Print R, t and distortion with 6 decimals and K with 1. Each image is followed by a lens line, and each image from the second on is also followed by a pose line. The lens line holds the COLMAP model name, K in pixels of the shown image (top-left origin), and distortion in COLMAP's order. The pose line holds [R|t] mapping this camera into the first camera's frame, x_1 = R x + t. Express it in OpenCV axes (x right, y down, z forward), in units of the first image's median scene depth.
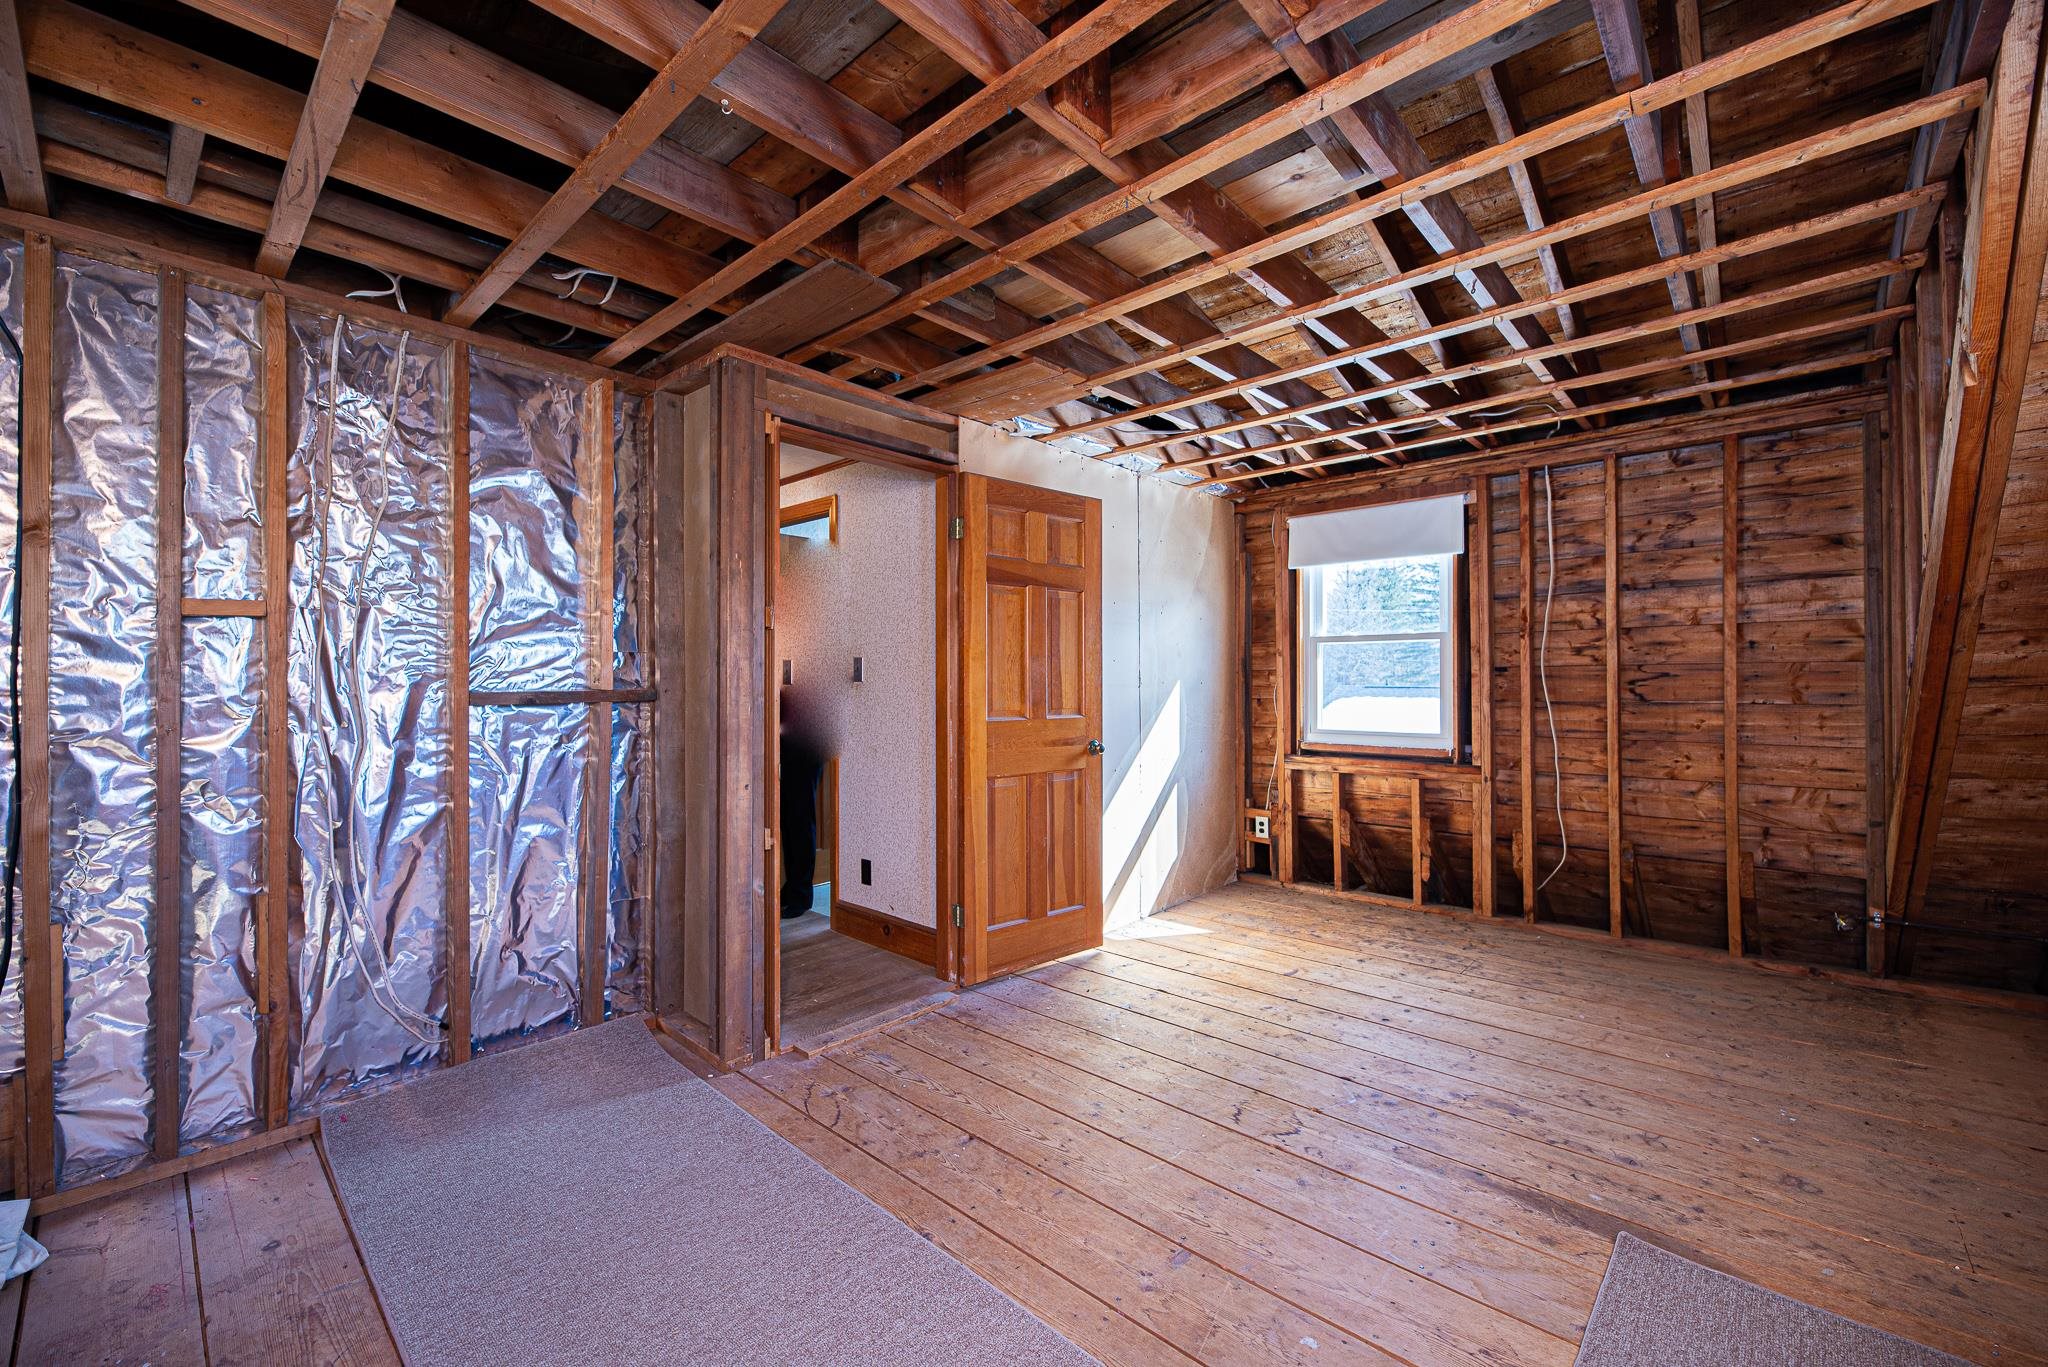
lens RADIAL K [[825.5, 0, 1023.2], [0, 825.5, 678.7], [0, 0, 1]] dist [-0.000950, -0.001021]
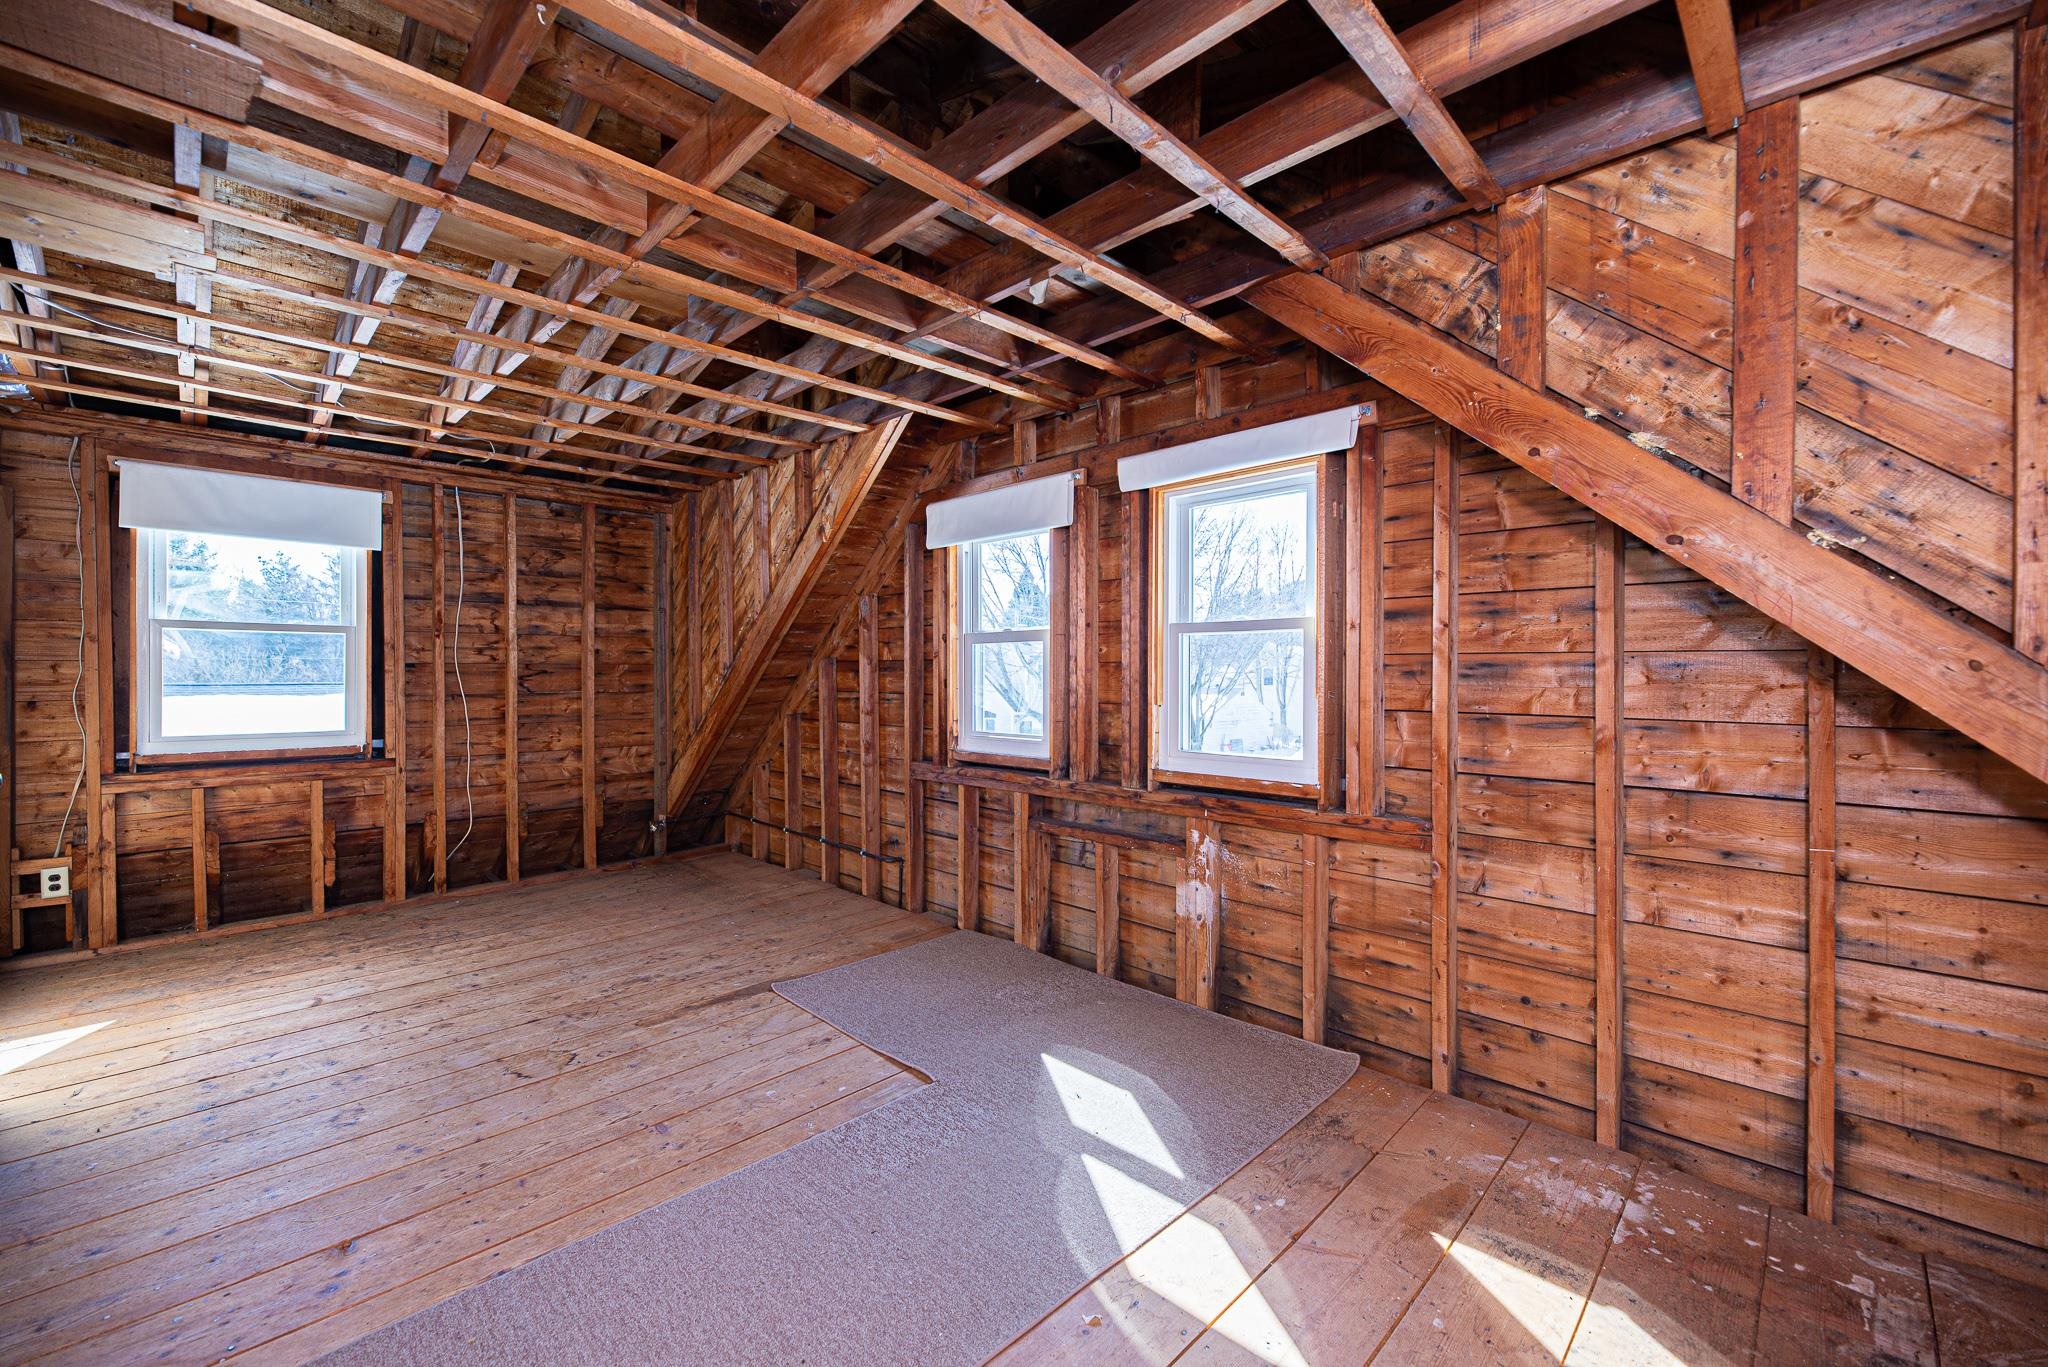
lens RADIAL K [[825.5, 0, 1025.2], [0, 825.5, 678.8], [0, 0, 1]] dist [-0.000950, -0.001021]
pose [[0.029920, 0.000266, 0.999552, -0.477528], [-0.002527, 0.999997, -0.000191, 0.004480], [-0.999549, -0.002520, 0.029921, 0.183166]]
